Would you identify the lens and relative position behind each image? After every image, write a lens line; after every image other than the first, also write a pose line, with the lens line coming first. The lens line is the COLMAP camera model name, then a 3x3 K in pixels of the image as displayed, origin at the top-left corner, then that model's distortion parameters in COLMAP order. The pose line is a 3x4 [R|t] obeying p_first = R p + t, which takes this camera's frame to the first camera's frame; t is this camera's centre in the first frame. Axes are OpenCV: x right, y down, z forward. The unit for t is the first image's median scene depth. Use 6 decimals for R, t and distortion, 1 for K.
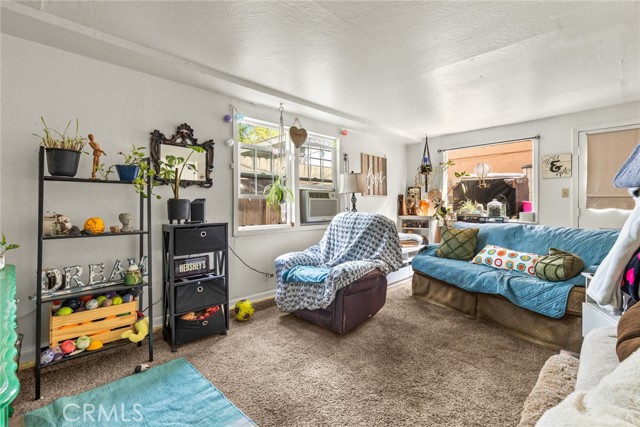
lens RADIAL K [[292.2, 0, 320.2], [0, 292.2, 202.4], [0, 0, 1]] dist [0.001365, 0.000056]
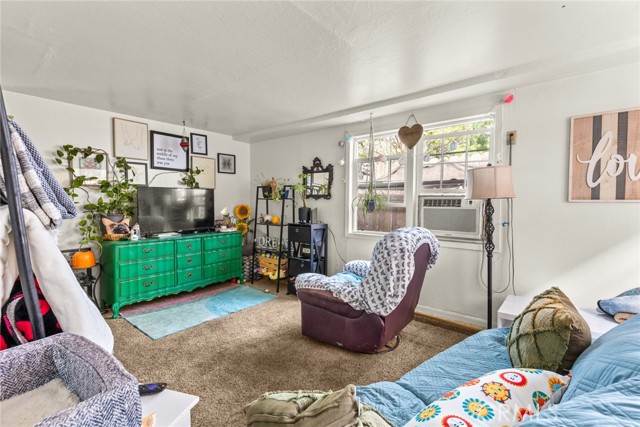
lens RADIAL K [[288.3, 0, 320.0], [0, 288.3, 213.5], [0, 0, 1]] dist [0.002828, 0.000094]
pose [[0.084552, 0.027239, -0.996047, 0.982532], [-0.009401, 0.999604, 0.026538, -0.018625], [0.996375, 0.007120, 0.084775, 0.851876]]
